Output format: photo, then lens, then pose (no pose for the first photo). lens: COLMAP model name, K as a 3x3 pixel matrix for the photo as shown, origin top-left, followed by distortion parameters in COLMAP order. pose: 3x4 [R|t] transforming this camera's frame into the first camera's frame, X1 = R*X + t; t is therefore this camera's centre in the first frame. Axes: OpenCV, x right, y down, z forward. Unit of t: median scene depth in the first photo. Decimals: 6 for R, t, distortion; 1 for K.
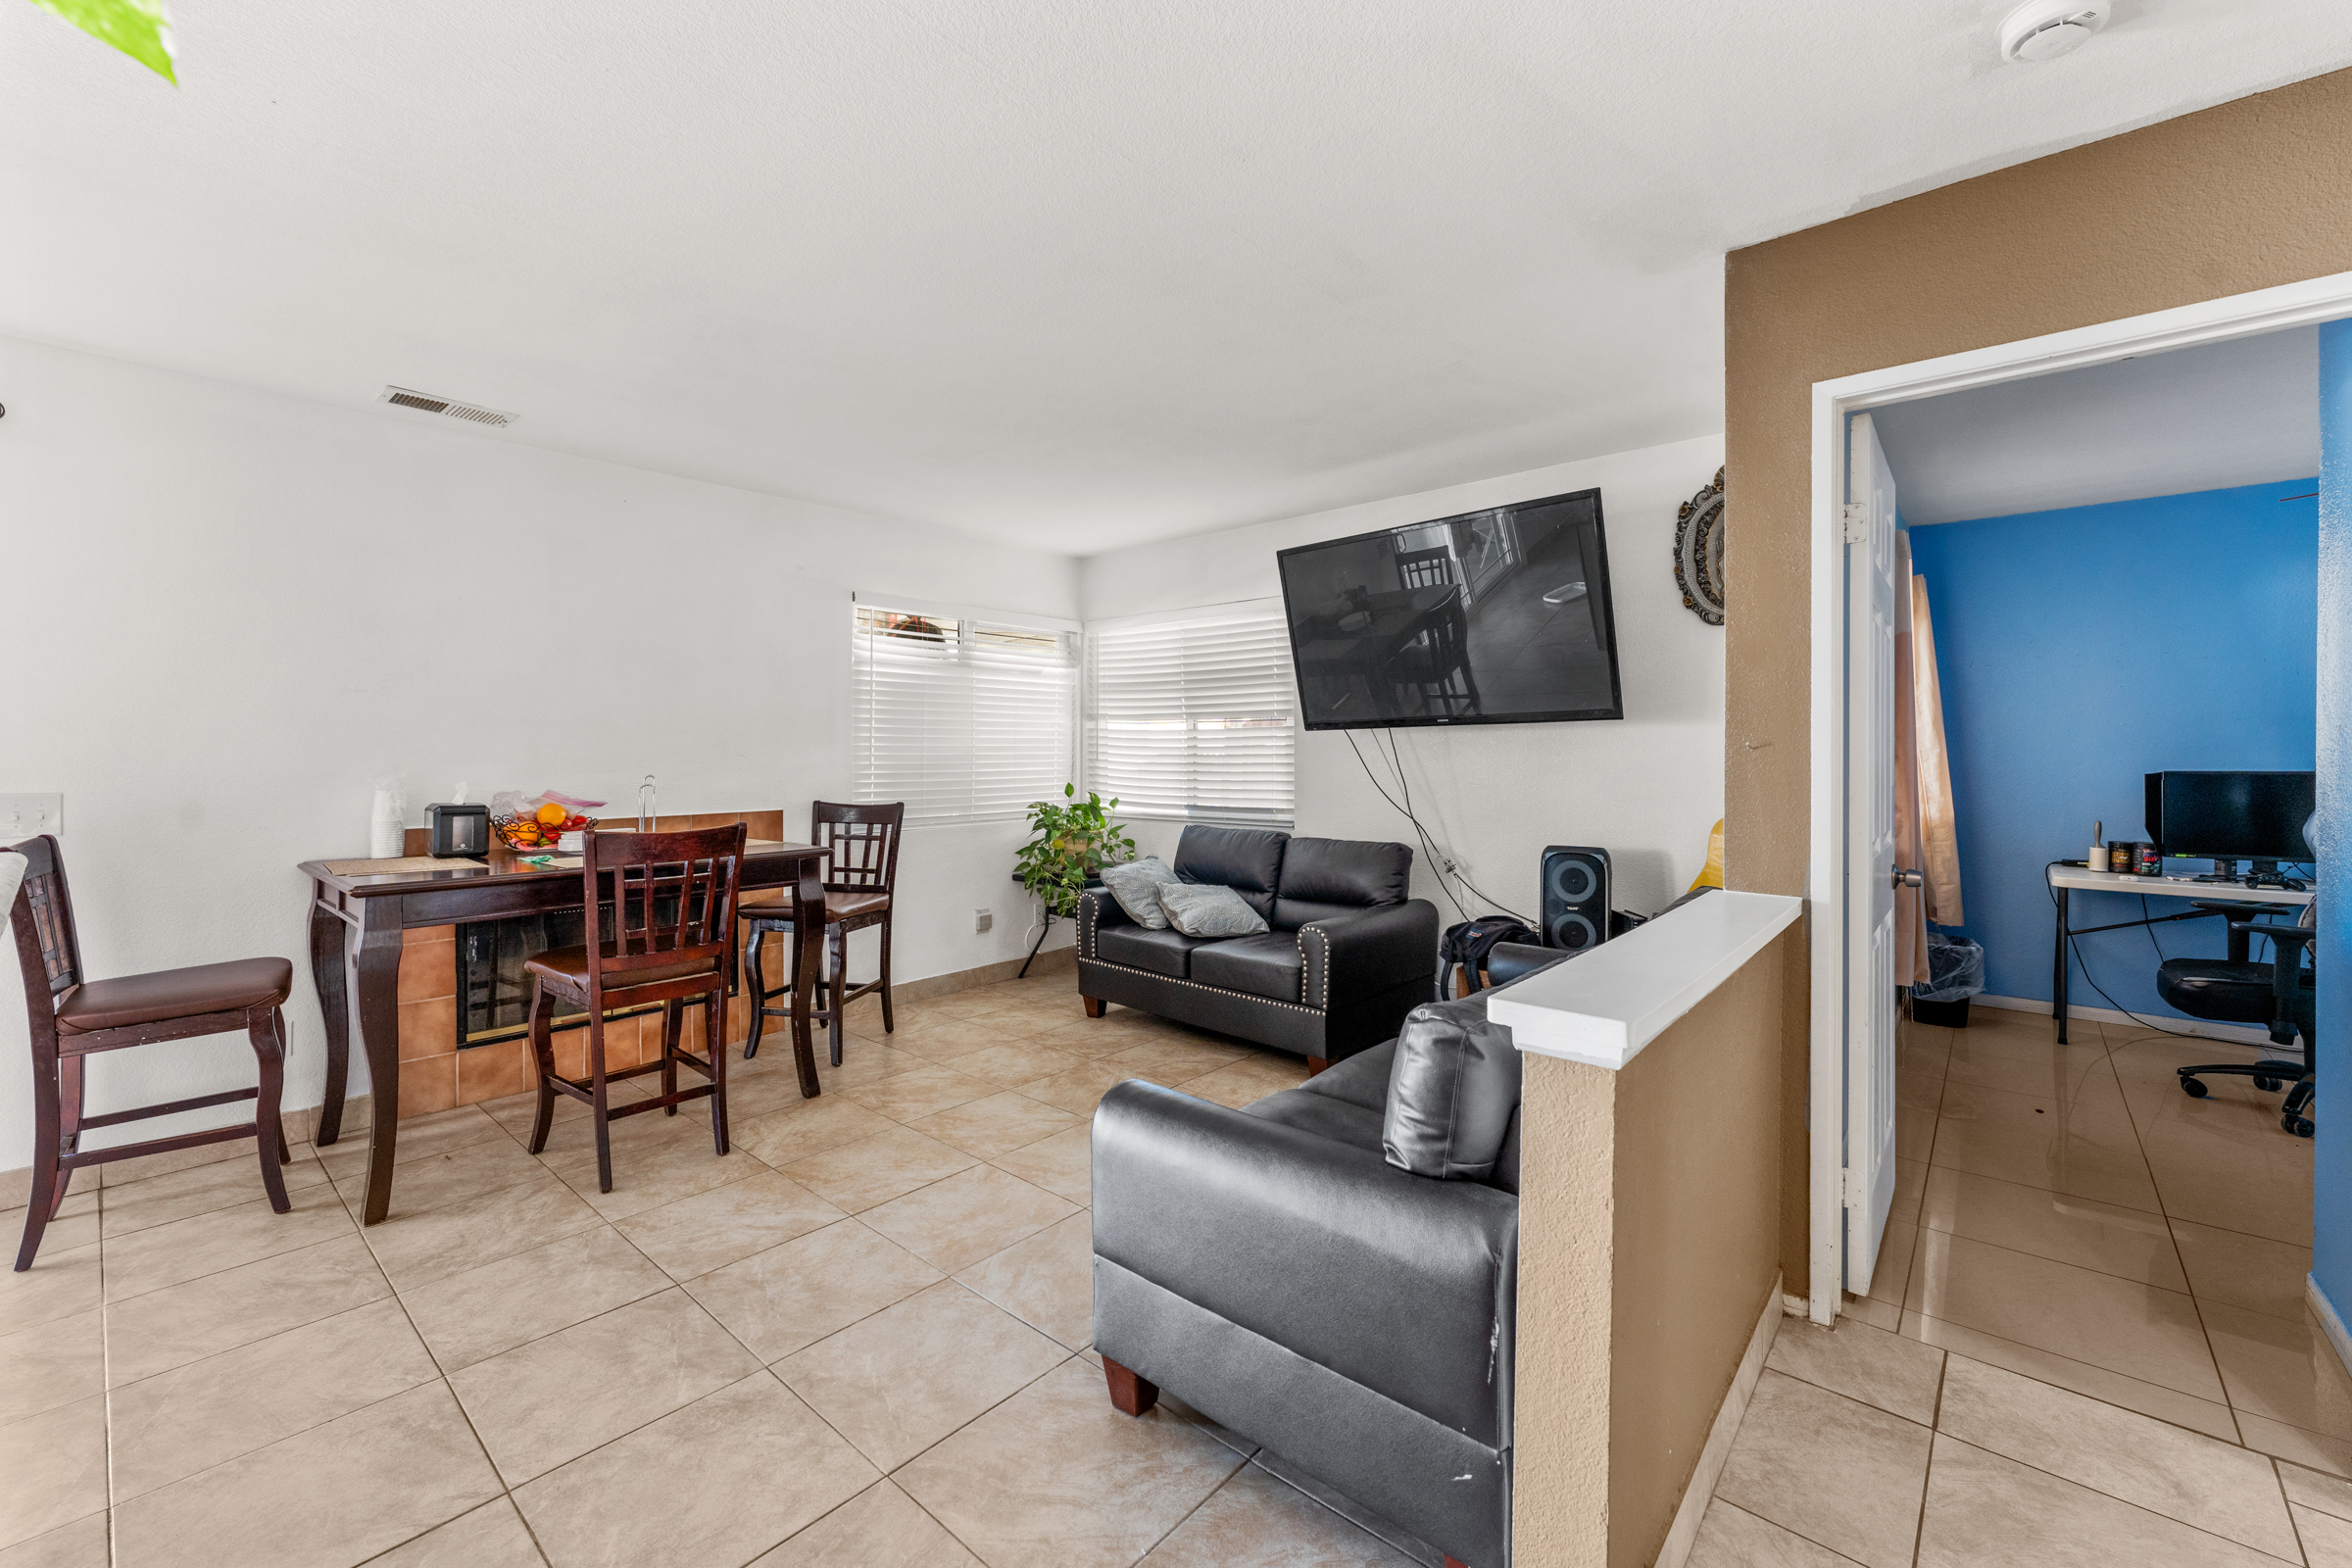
lens RADIAL K [[953.7, 0, 1167.2], [0, 953.7, 759.5], [0, 0, 1]] dist [-0.004805, -0.000208]
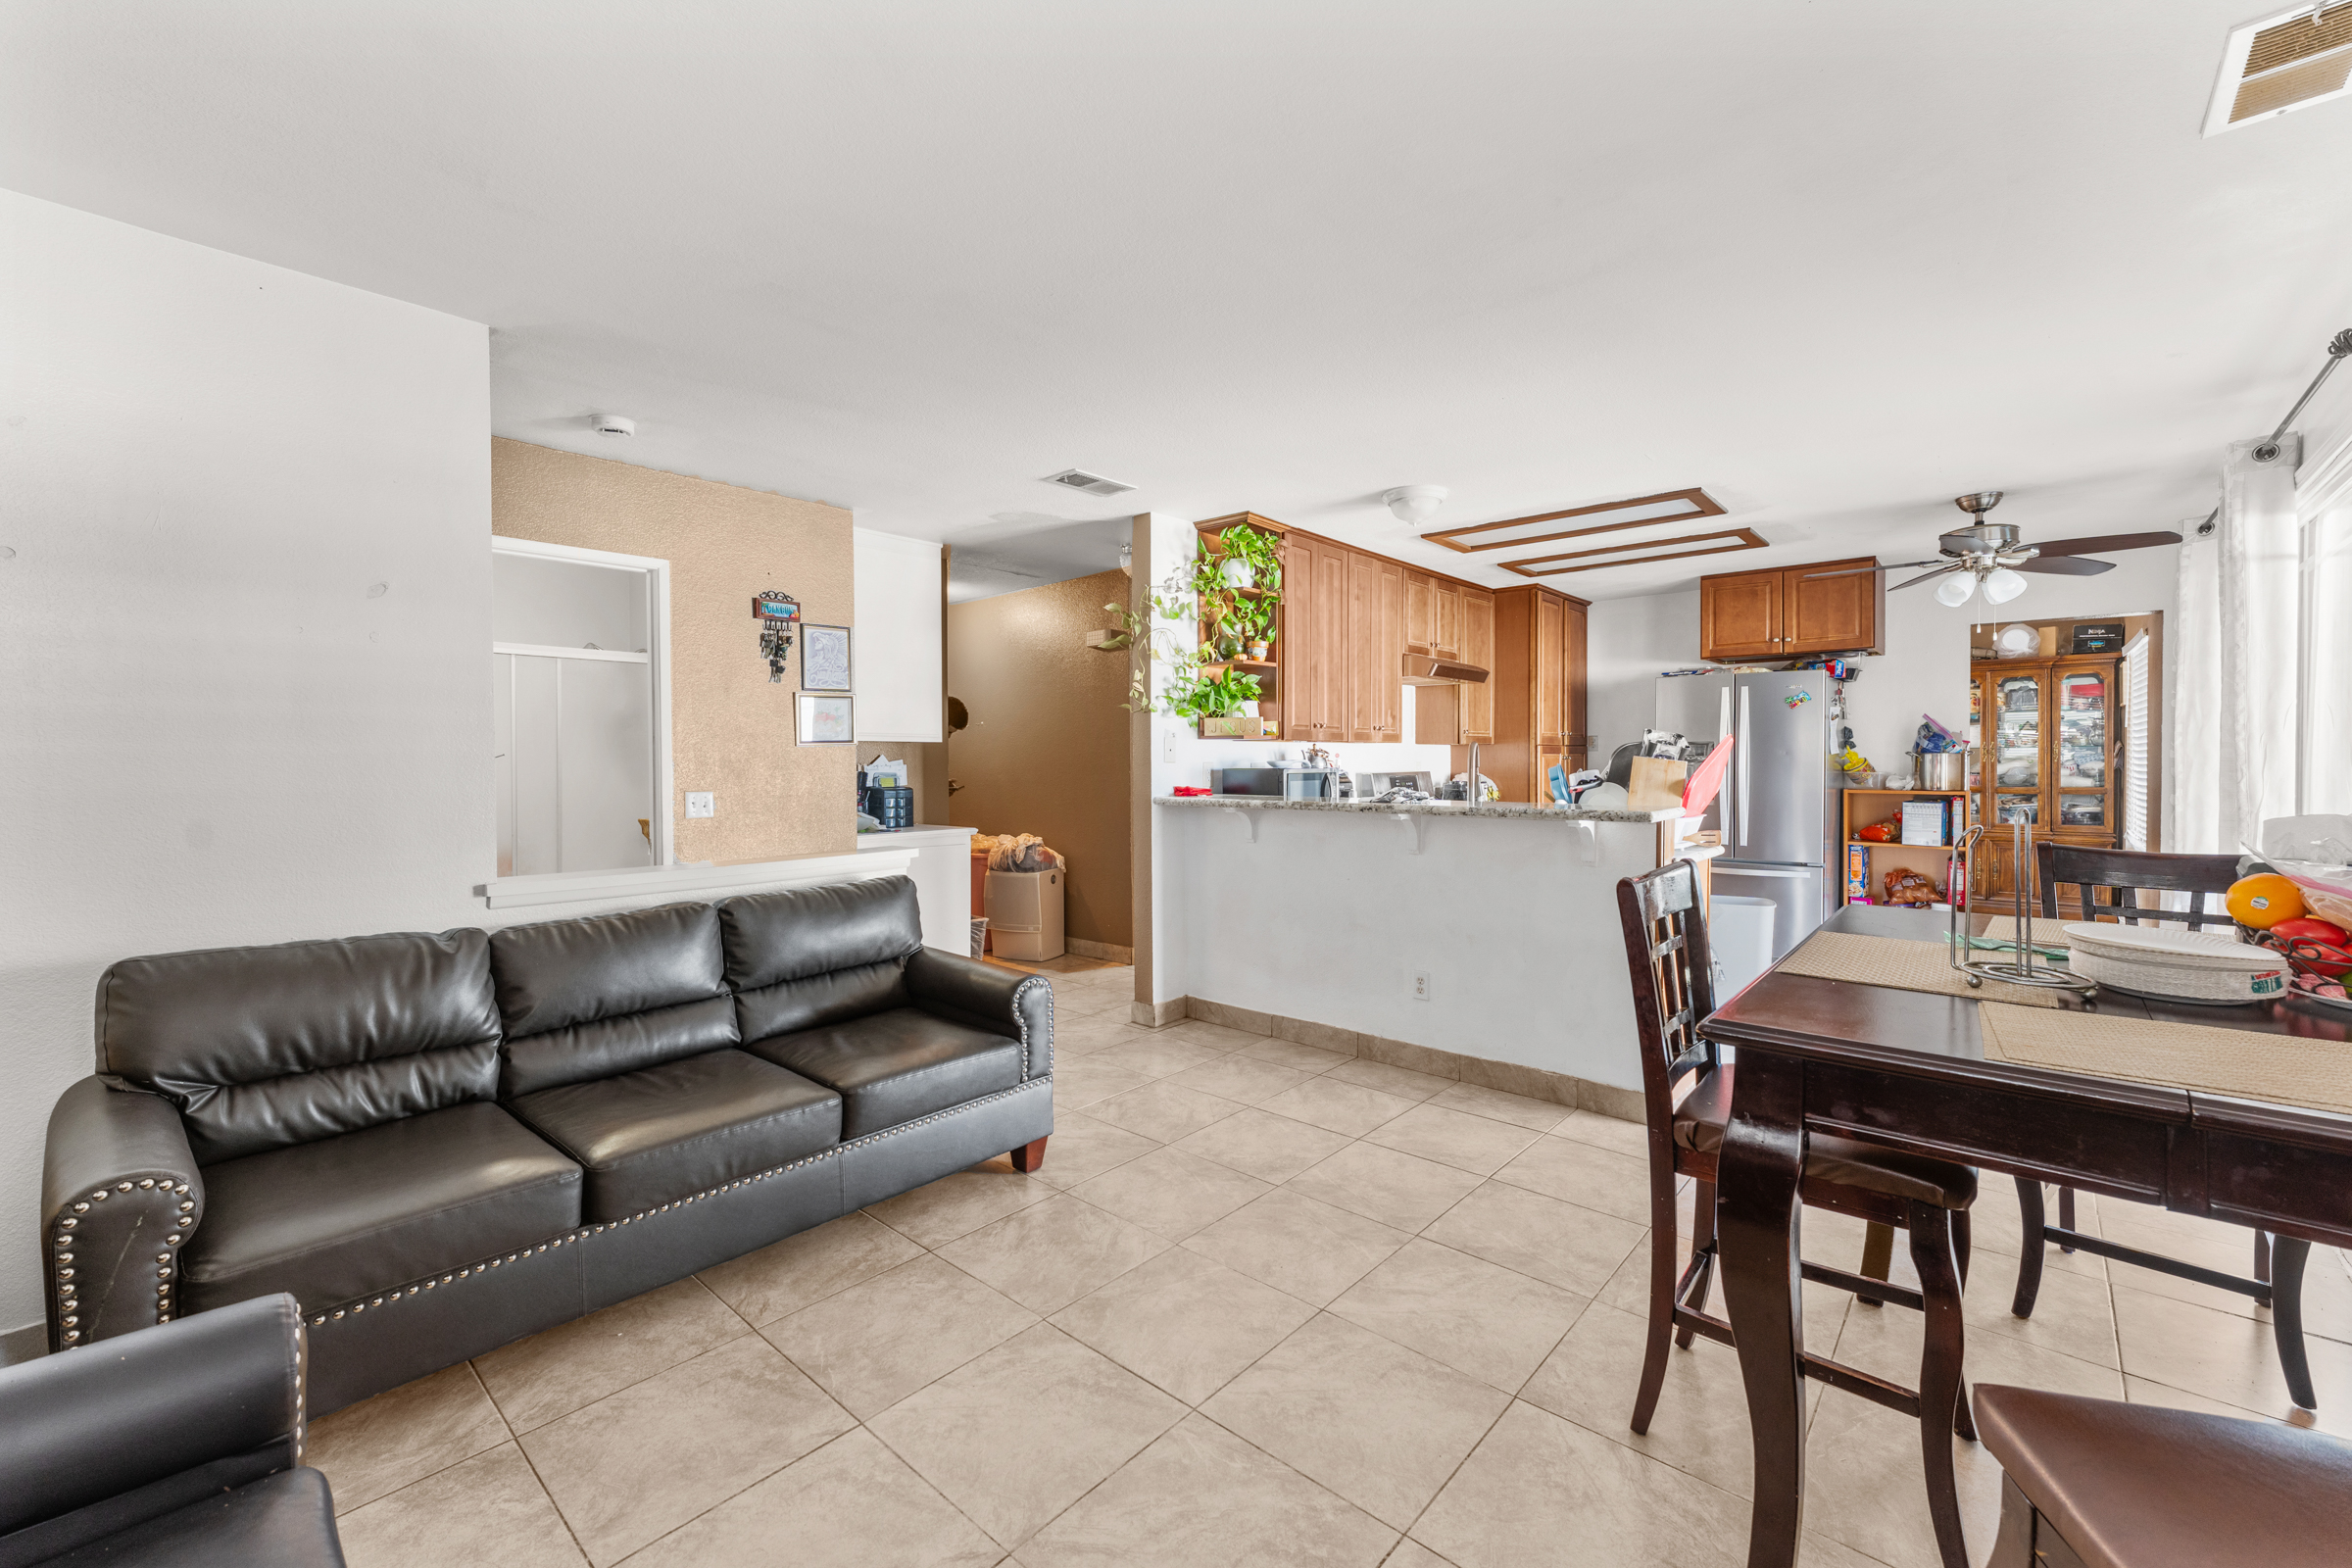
lens RADIAL K [[955.8, 0, 1176.0], [0, 955.8, 784.0], [0, 0, 1]] dist [0.000408, 0.000171]
pose [[-0.999986, 0.004144, 0.003276, -0.170092], [0.004253, 0.999405, 0.034215, -0.012069], [-0.003133, 0.034229, -0.999409, 1.505444]]
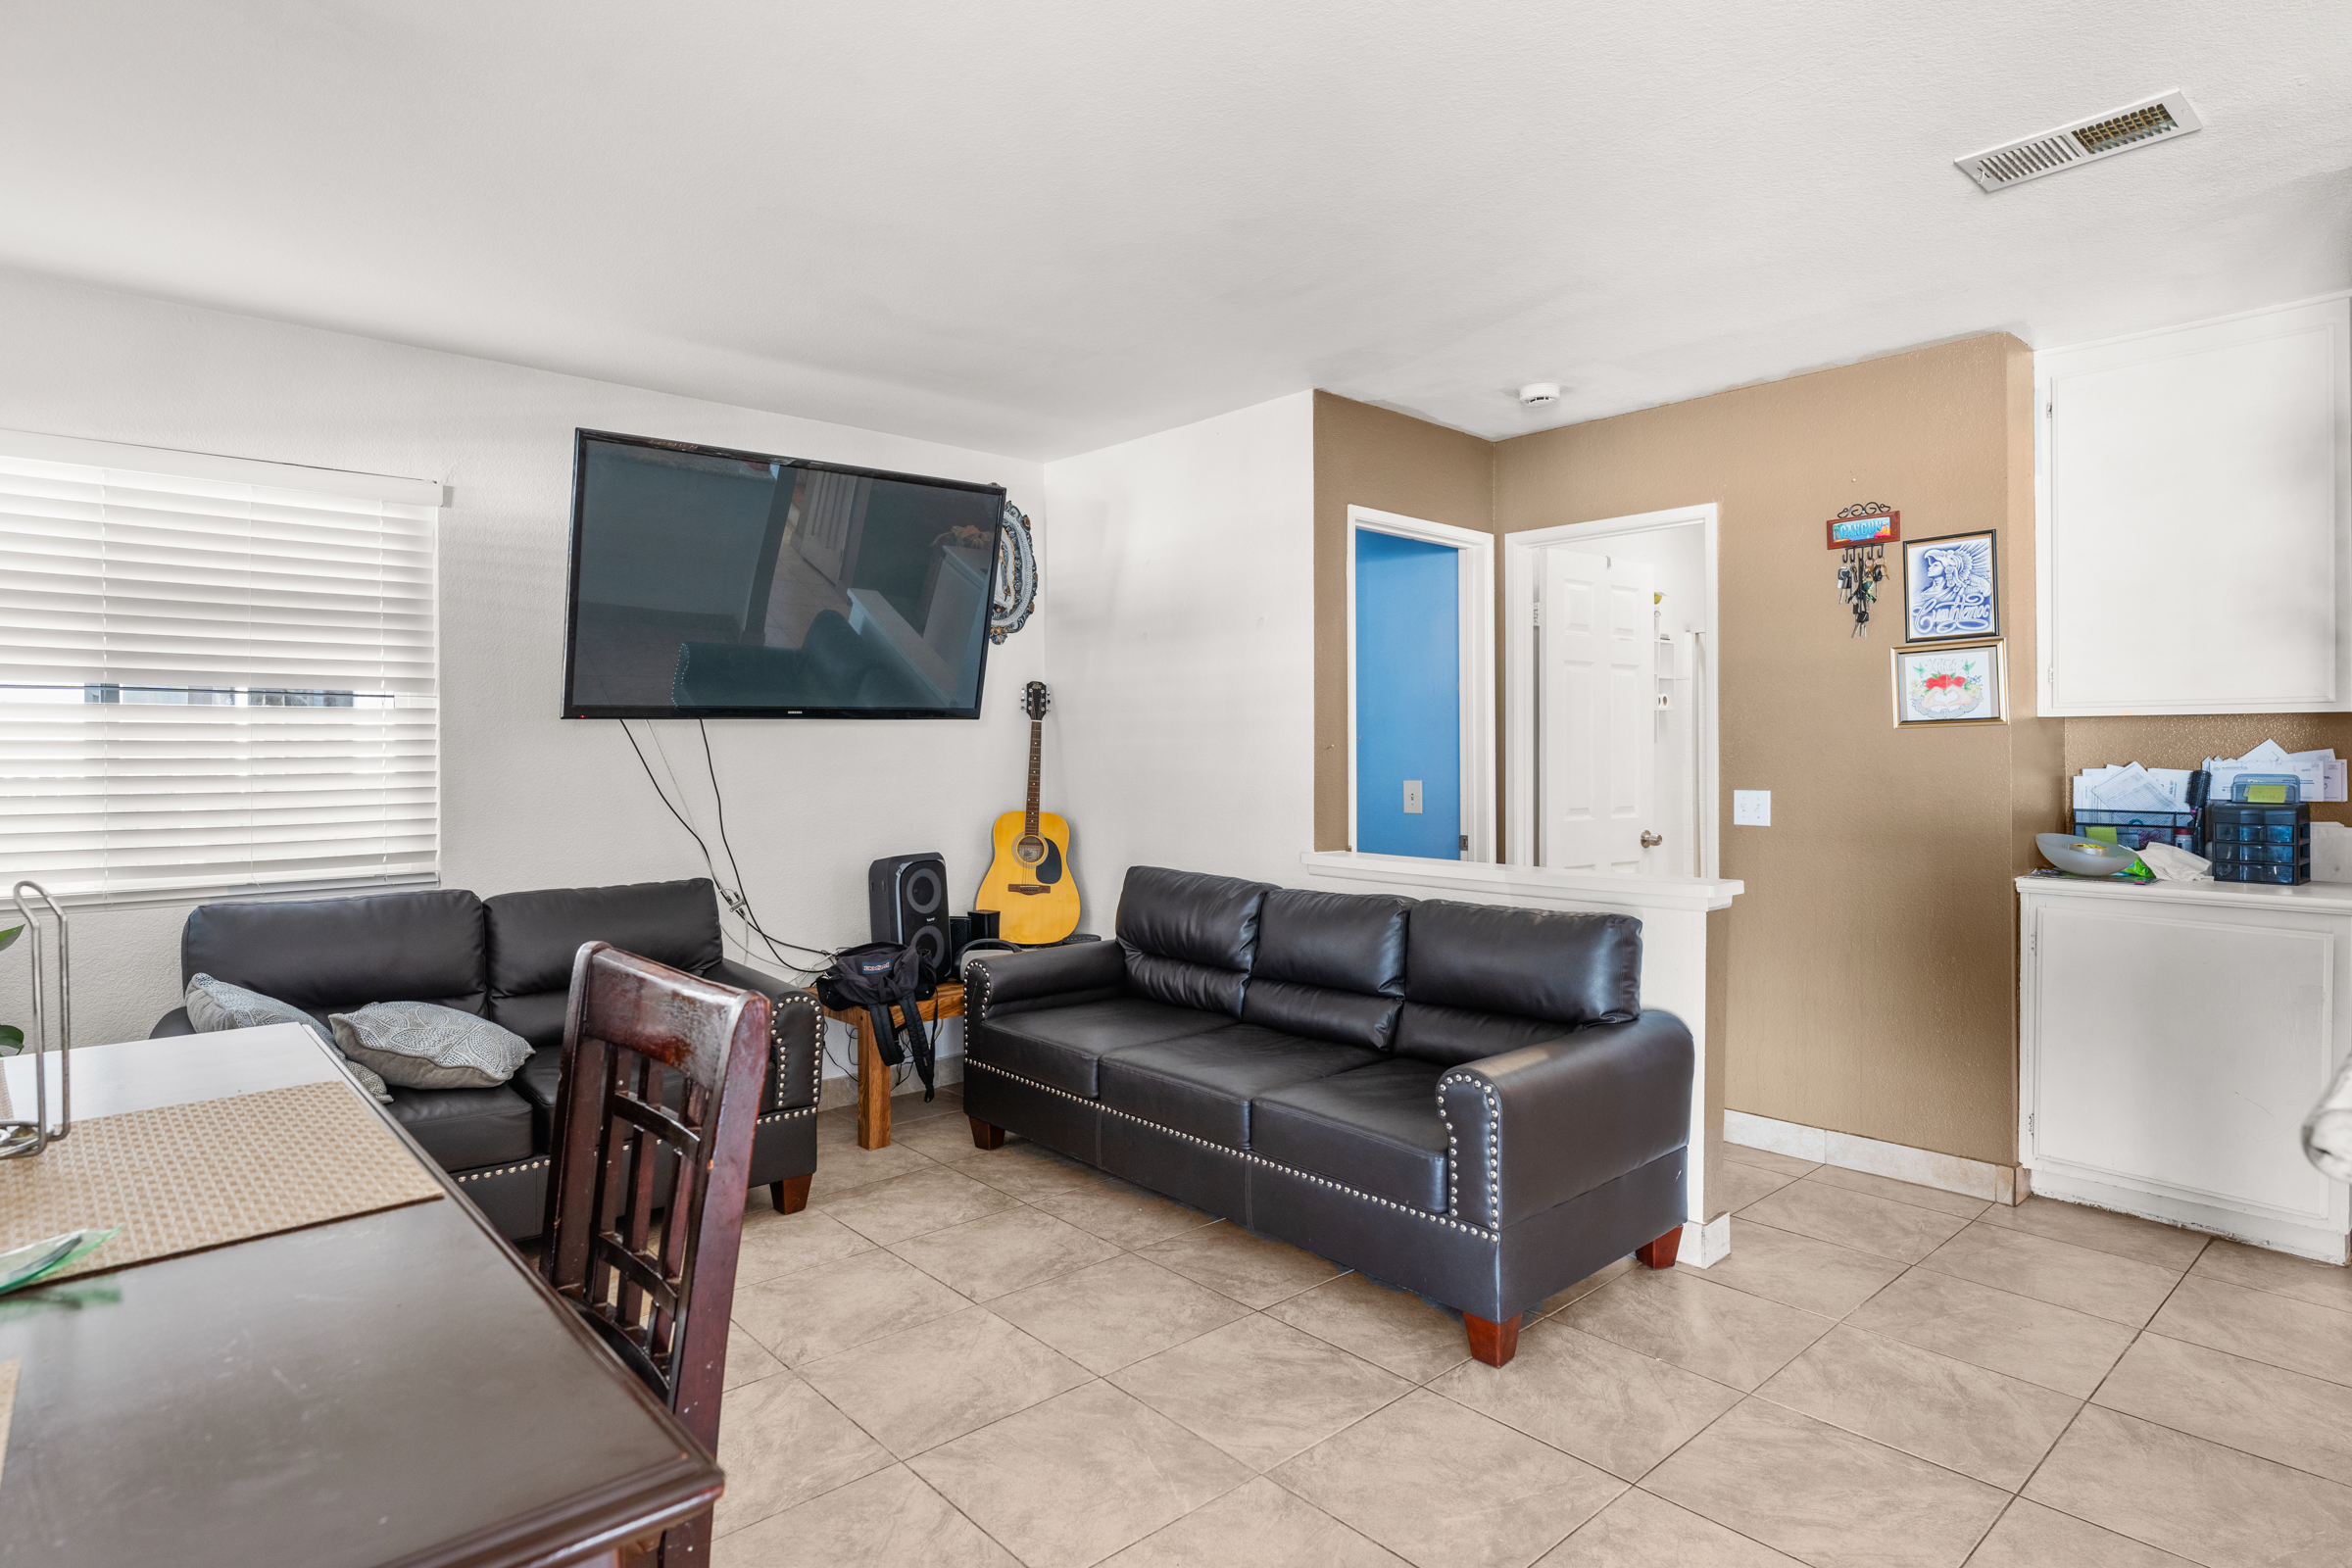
lens RADIAL K [[1253.0, 0, 1181.3], [0, 1253.0, 748.6], [0, 0, 1]] dist [-0.002112, -0.000086]
pose [[0.112598, 0.003396, 0.993635, -0.862146], [0.009450, 0.999945, -0.004489, -0.003927], [-0.993596, 0.009895, 0.112560, 0.690293]]
